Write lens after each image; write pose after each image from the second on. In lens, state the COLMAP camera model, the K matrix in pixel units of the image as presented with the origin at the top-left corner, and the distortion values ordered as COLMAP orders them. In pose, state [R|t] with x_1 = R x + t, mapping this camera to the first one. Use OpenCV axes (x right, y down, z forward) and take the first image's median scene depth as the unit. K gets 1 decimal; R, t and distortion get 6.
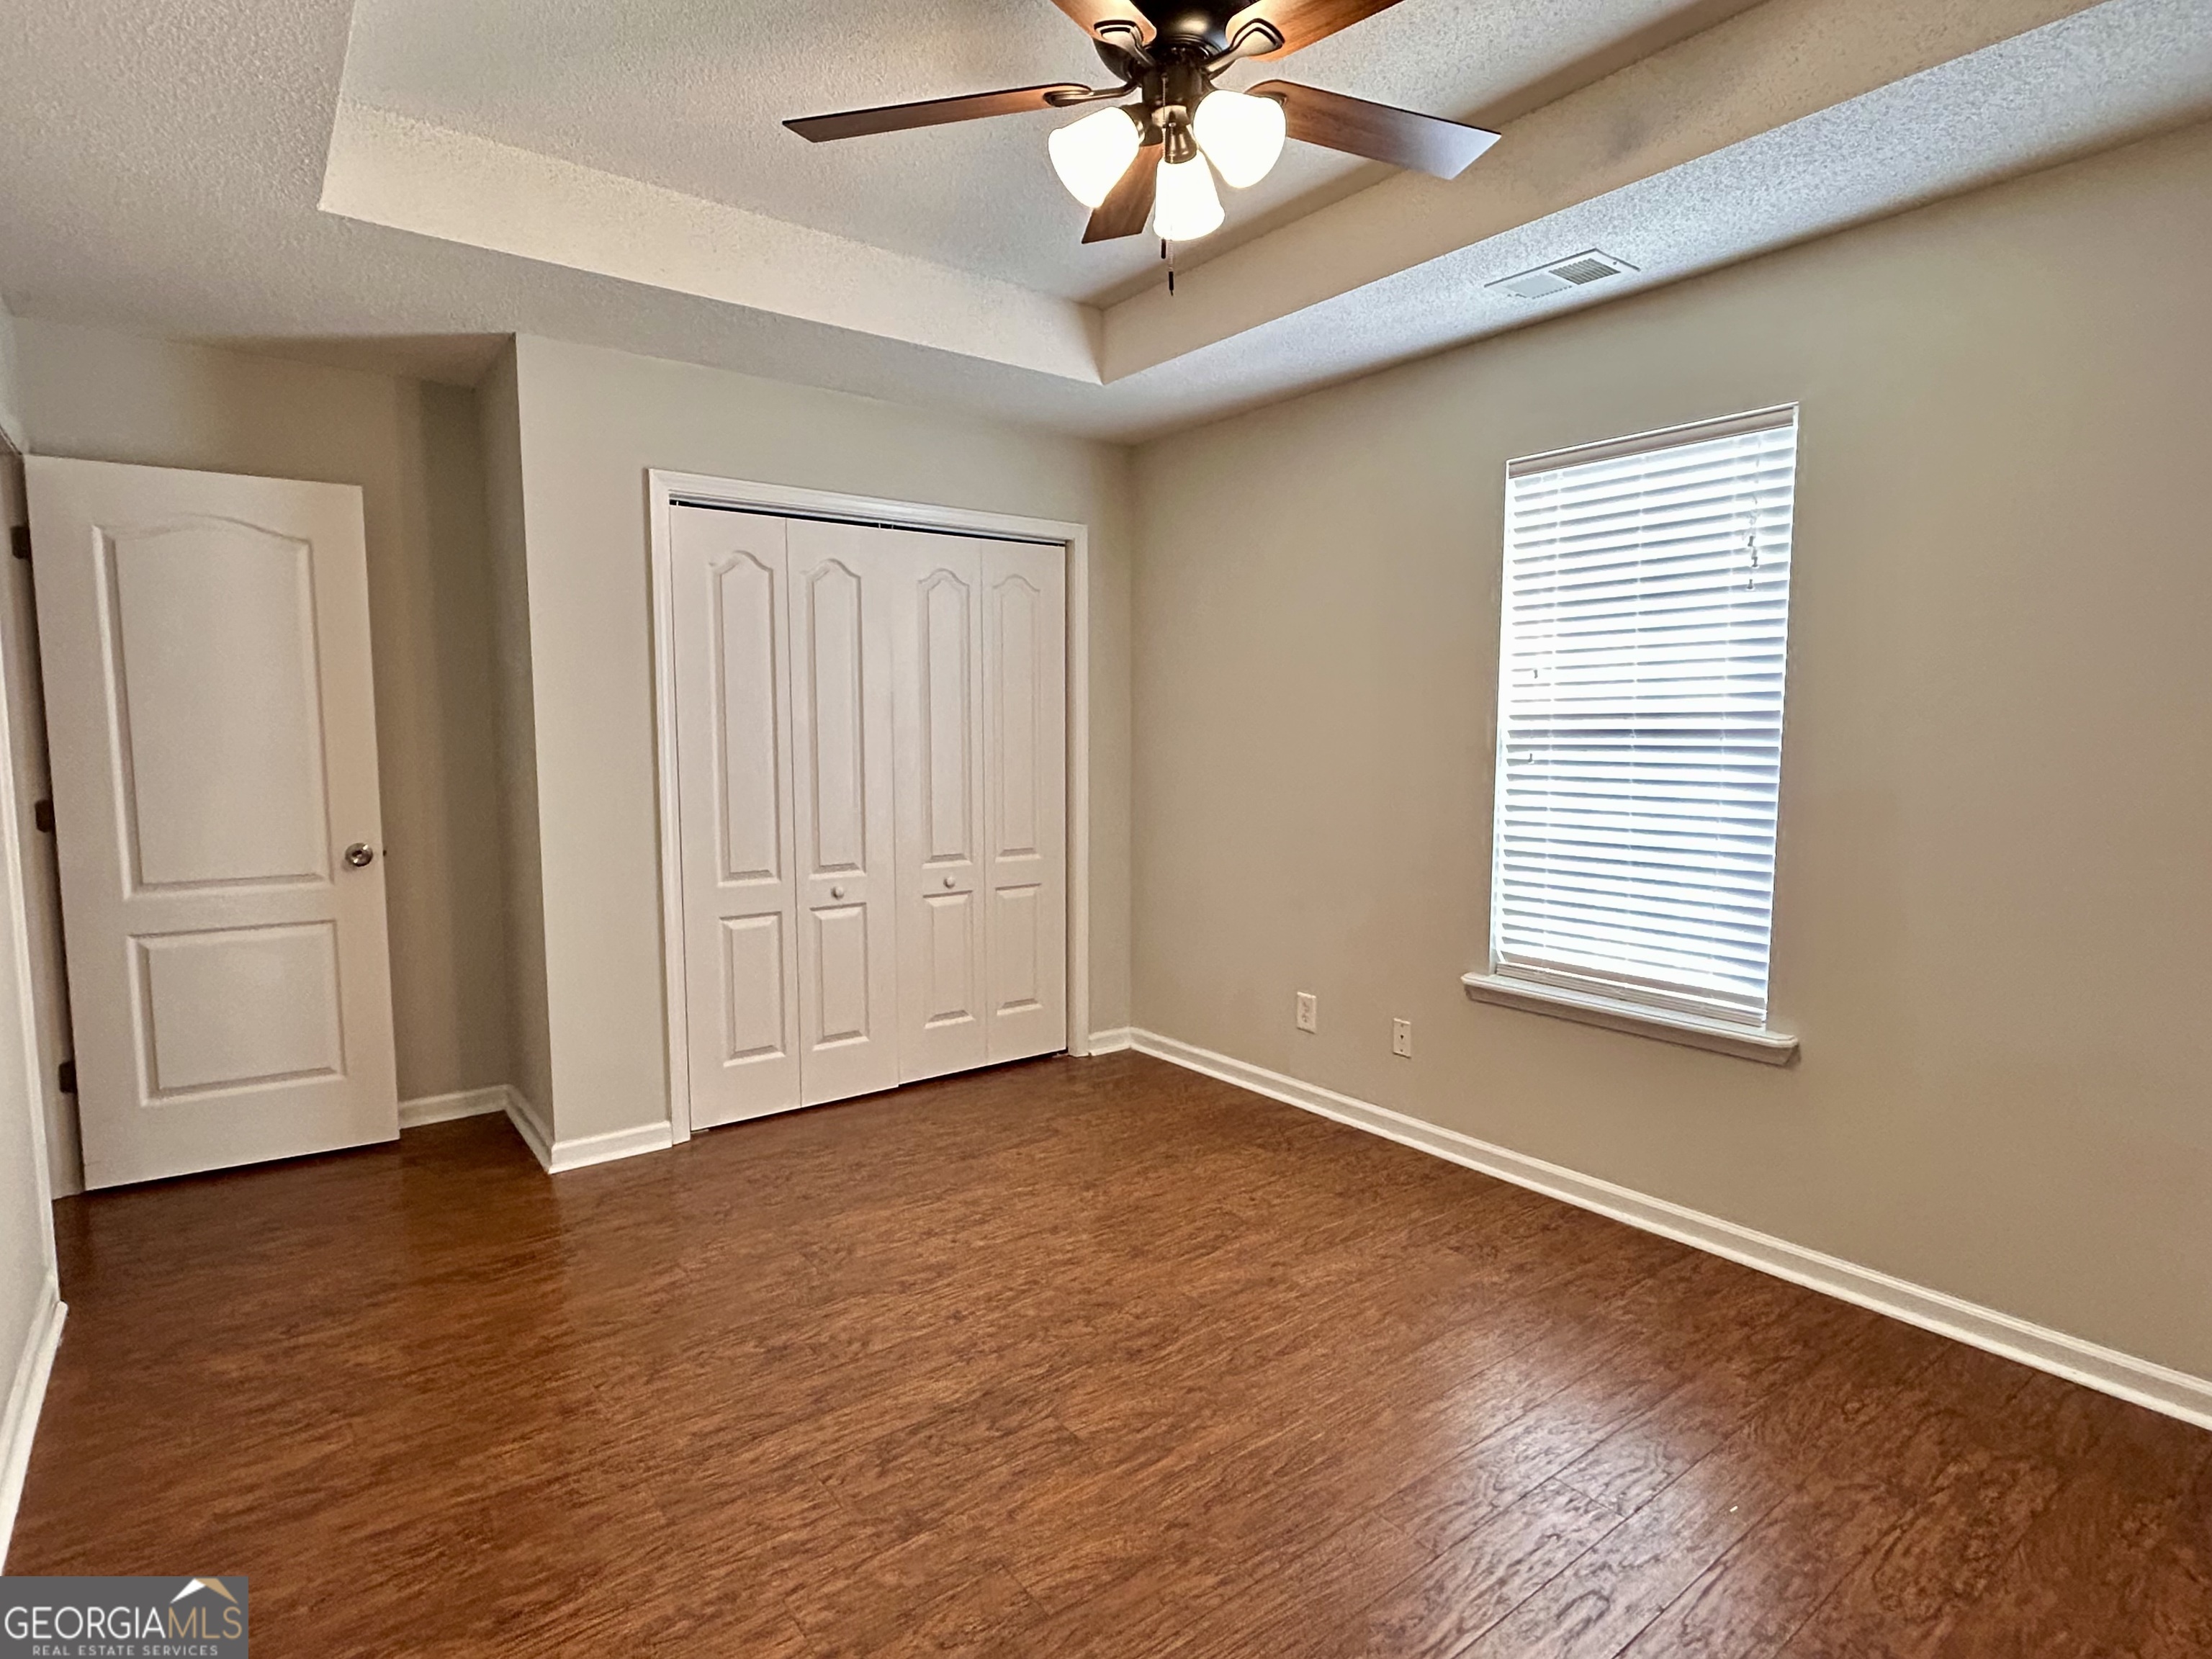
lens RADIAL K [[1158.7, 0, 1101.1], [0, 1158.7, 827.9], [0, 0, 1]] dist [0.002953, -0.000591]
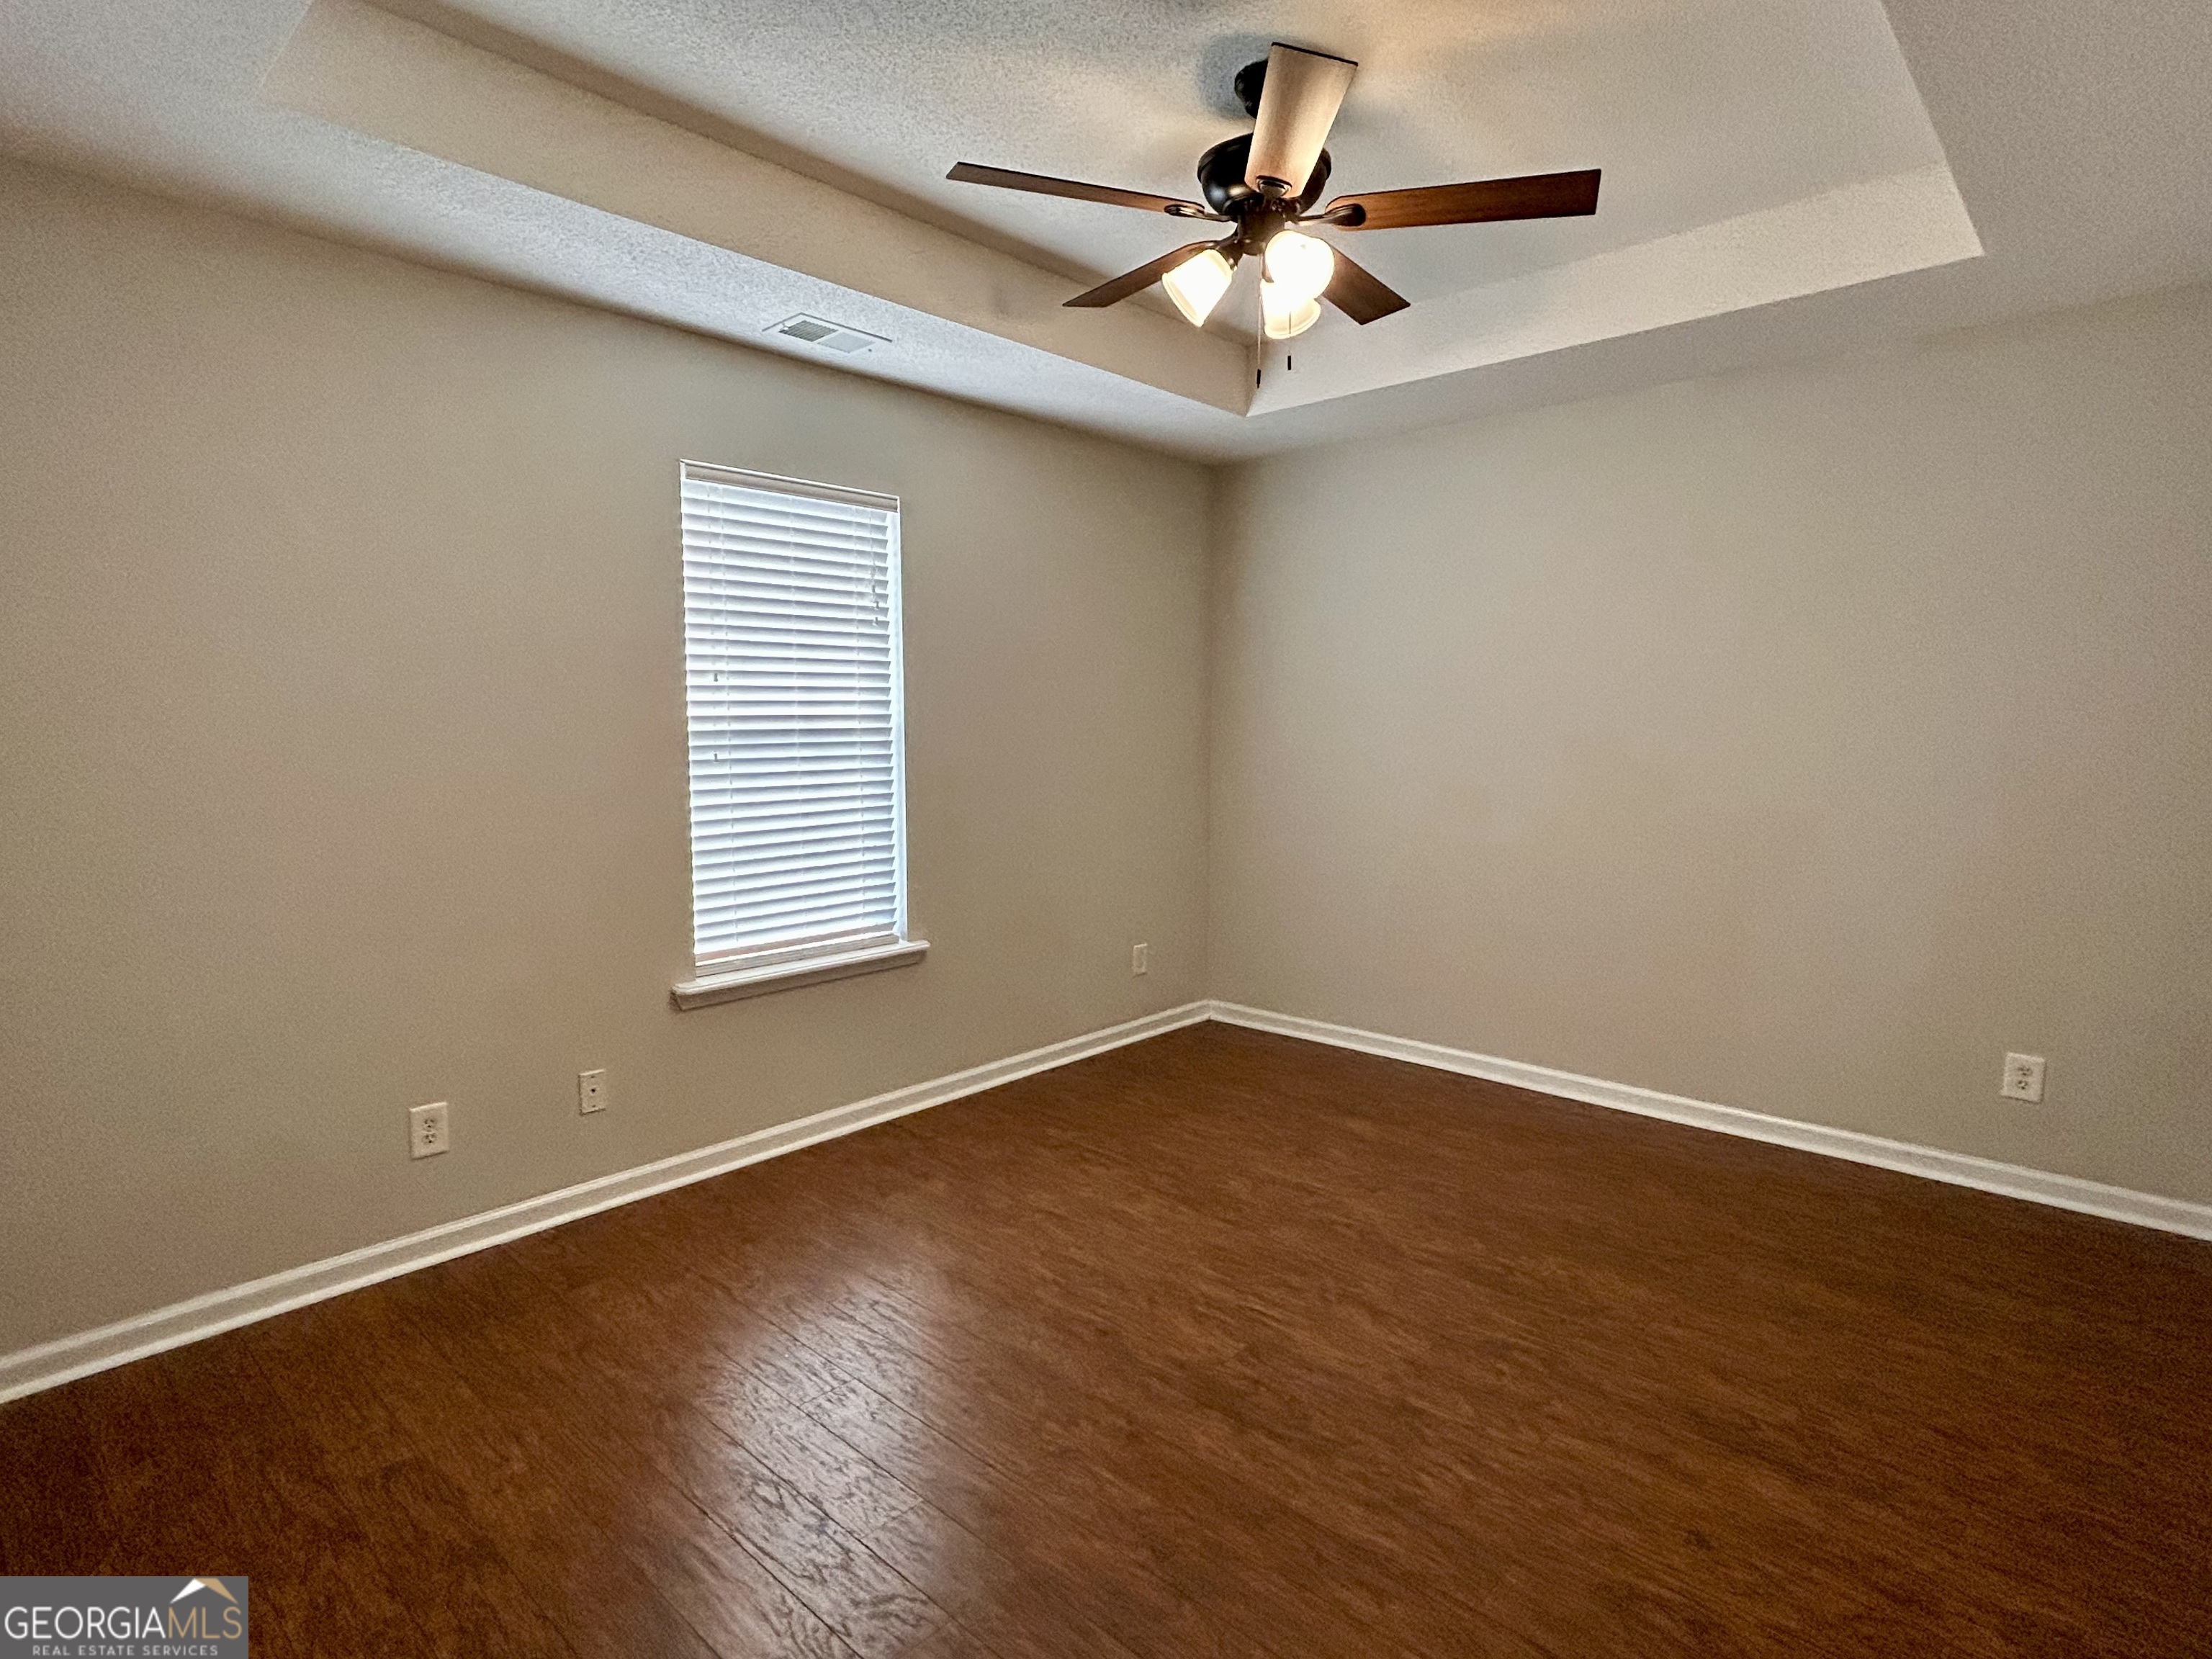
lens RADIAL K [[1158.7, 0, 1099.6], [0, 1158.7, 832.1], [0, 0, 1]] dist [0.002953, -0.000591]
pose [[-0.180004, -0.092112, 0.979344, -0.964530], [0.092944, 0.989559, 0.110156, -0.104961], [-0.979265, 0.110853, -0.169563, 1.157674]]
